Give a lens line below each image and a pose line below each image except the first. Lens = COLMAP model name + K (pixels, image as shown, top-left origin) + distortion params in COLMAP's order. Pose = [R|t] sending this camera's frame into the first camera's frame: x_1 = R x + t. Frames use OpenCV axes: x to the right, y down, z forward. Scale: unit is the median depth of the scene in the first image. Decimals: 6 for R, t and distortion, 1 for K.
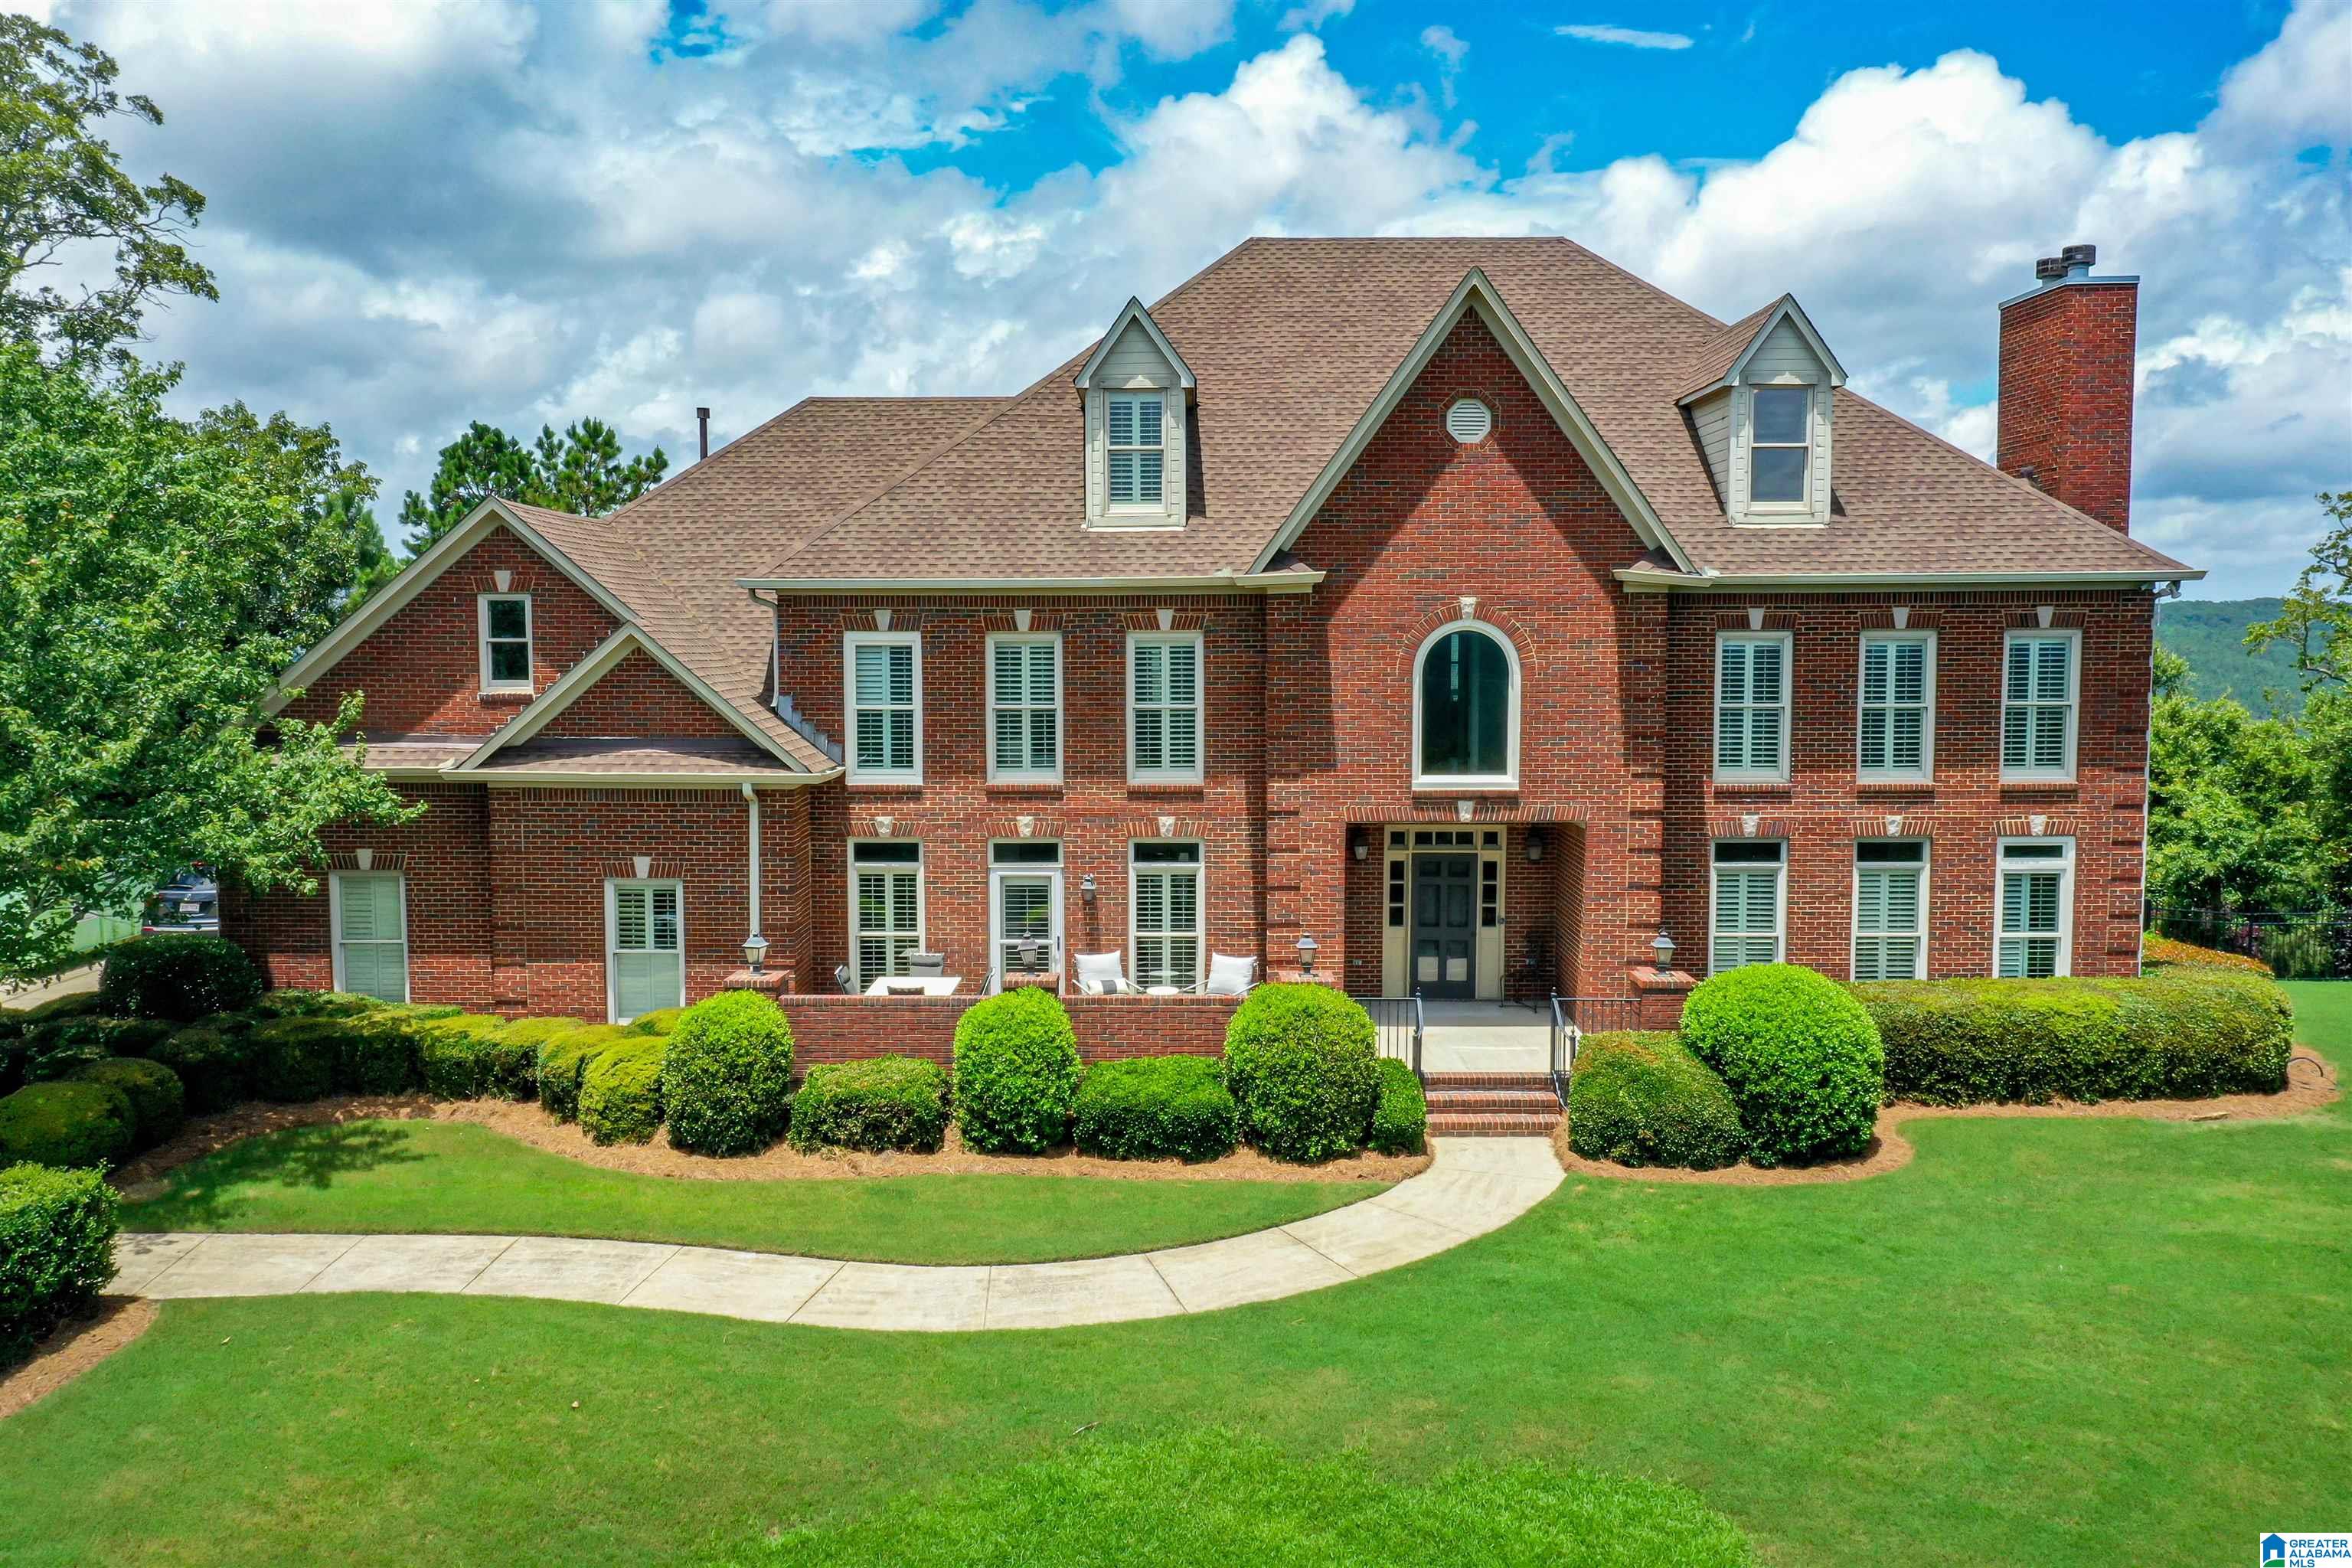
lens RADIAL K [[1889.4, 0, 1173.7], [0, 1889.4, 785.9], [0, 0, 1]] dist [0.004948, 0.004236]
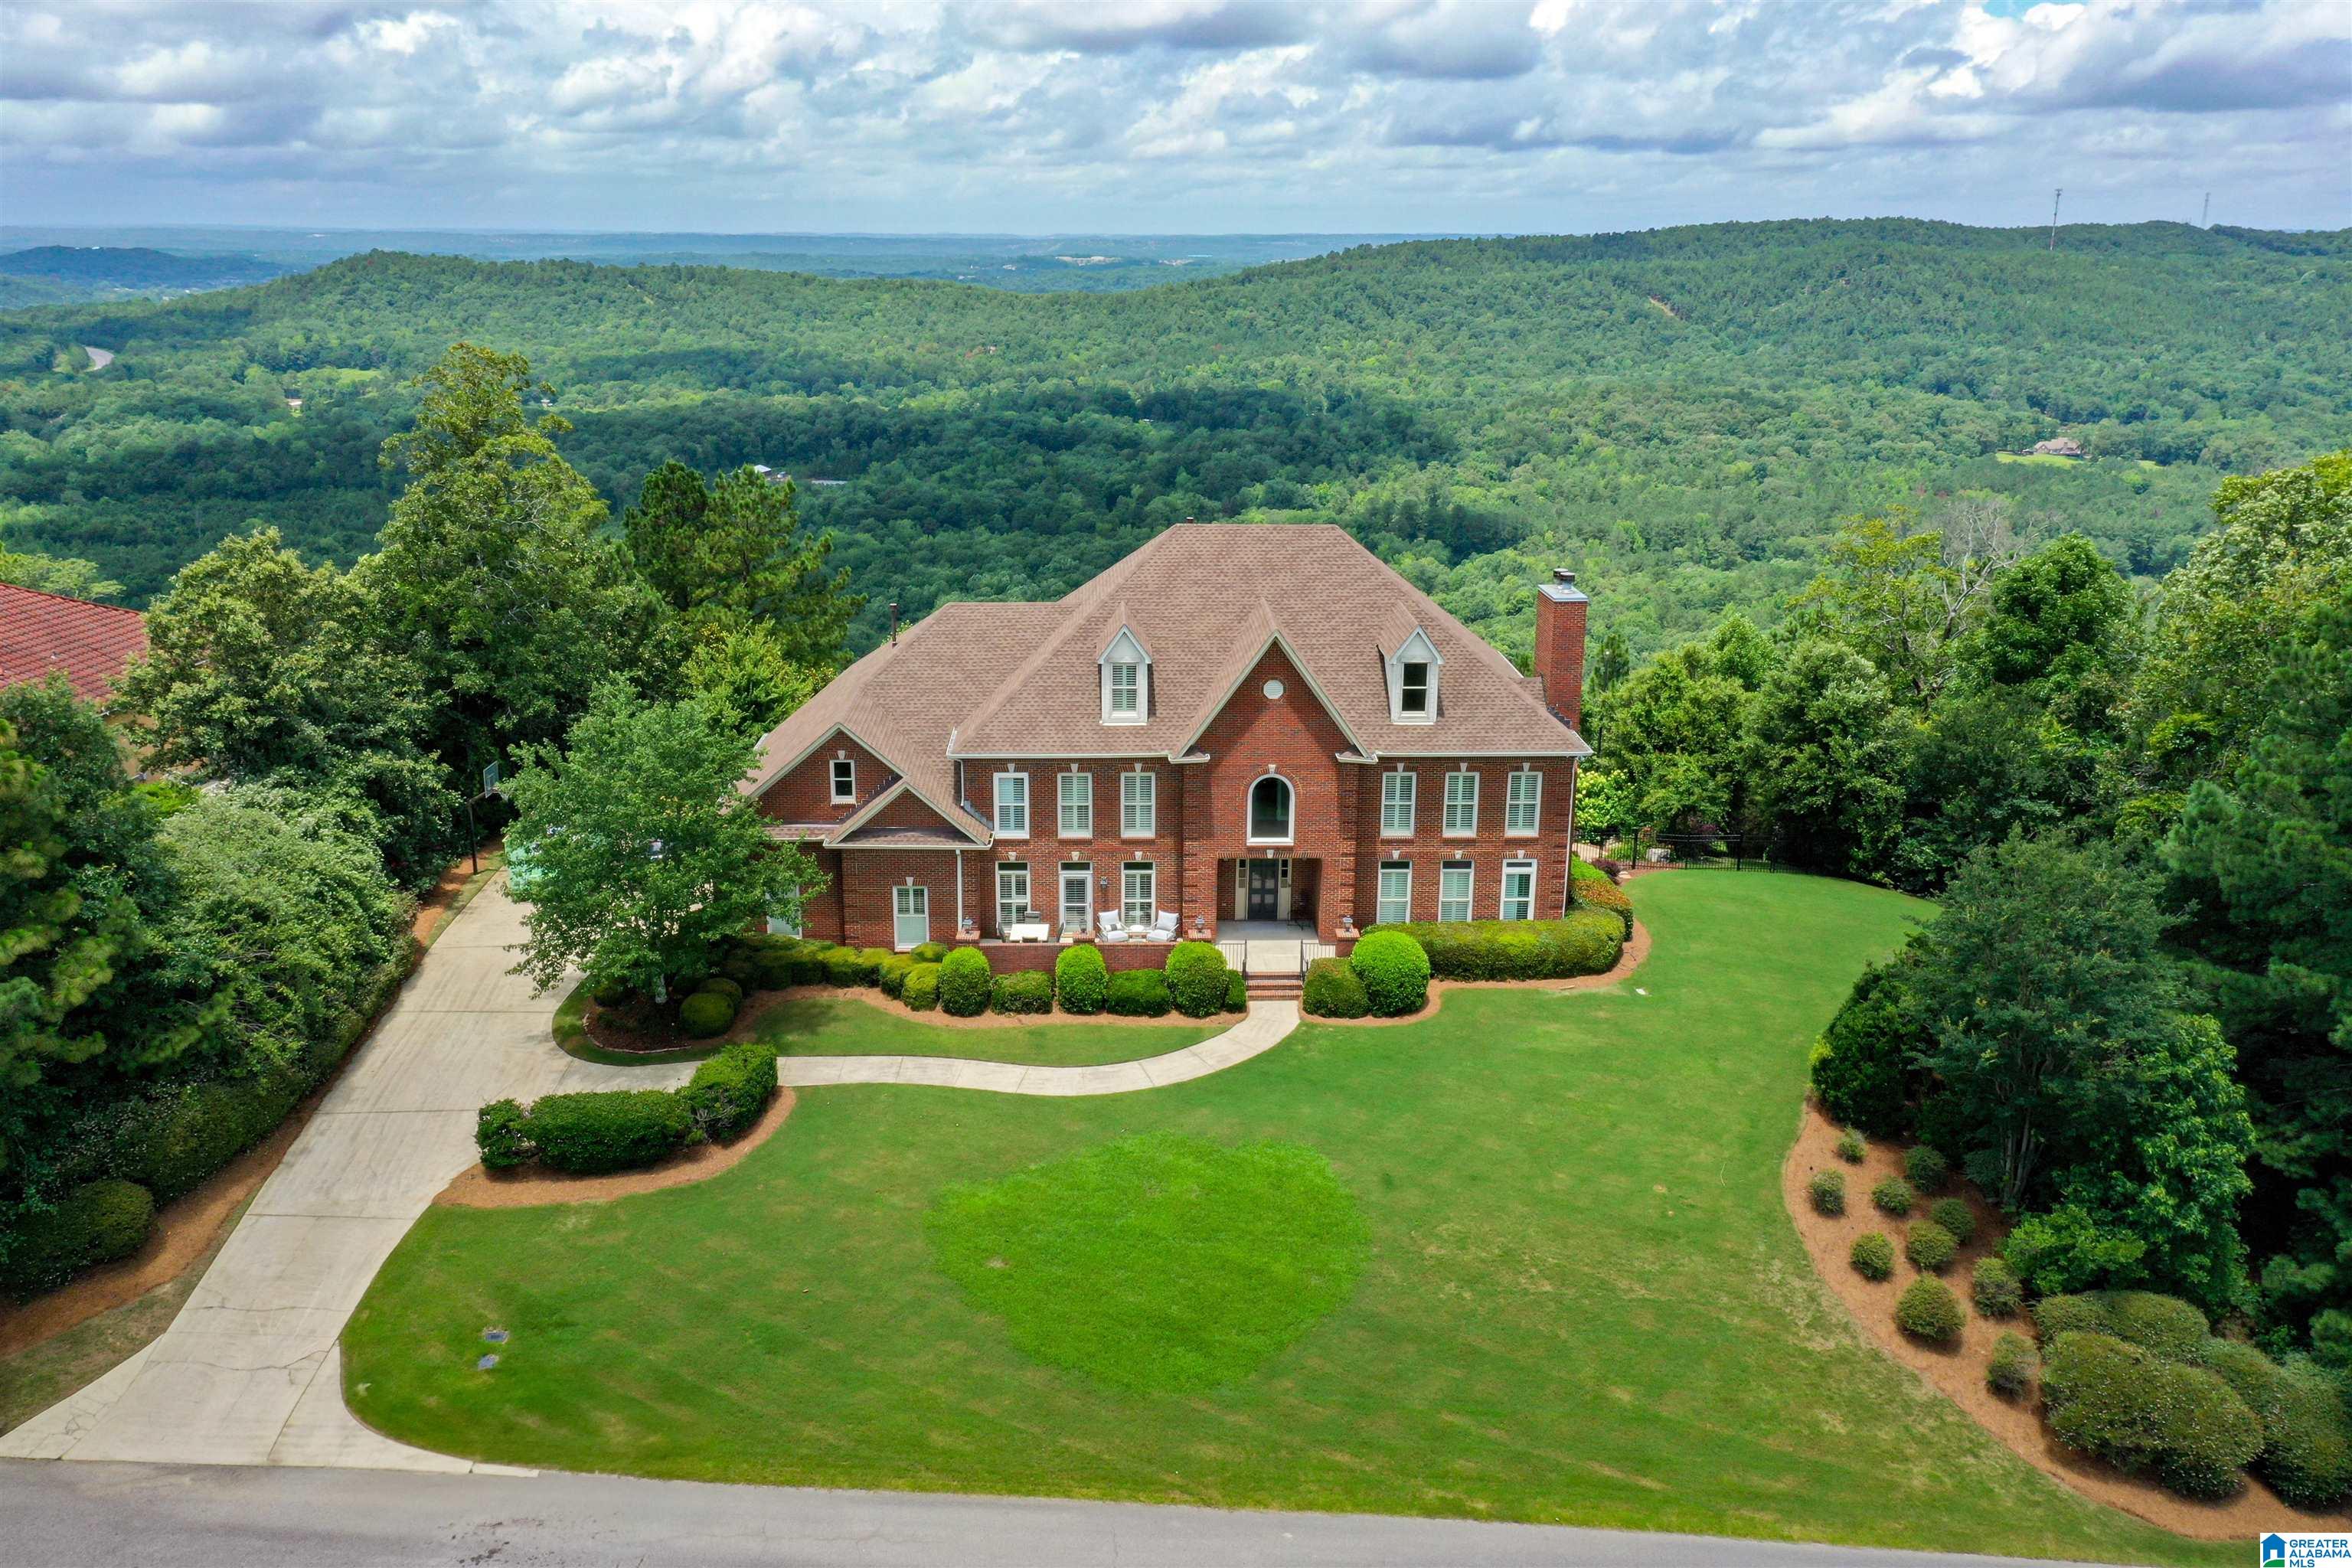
lens RADIAL K [[1889.4, 0, 1170.7], [0, 1889.4, 781.8], [0, 0, 1]] dist [0.004948, 0.004236]
pose [[0.998875, -0.004512, 0.047211, -0.073808], [-0.005438, 0.978005, 0.208511, -0.553518], [-0.047113, -0.208533, 0.976880, -1.221756]]
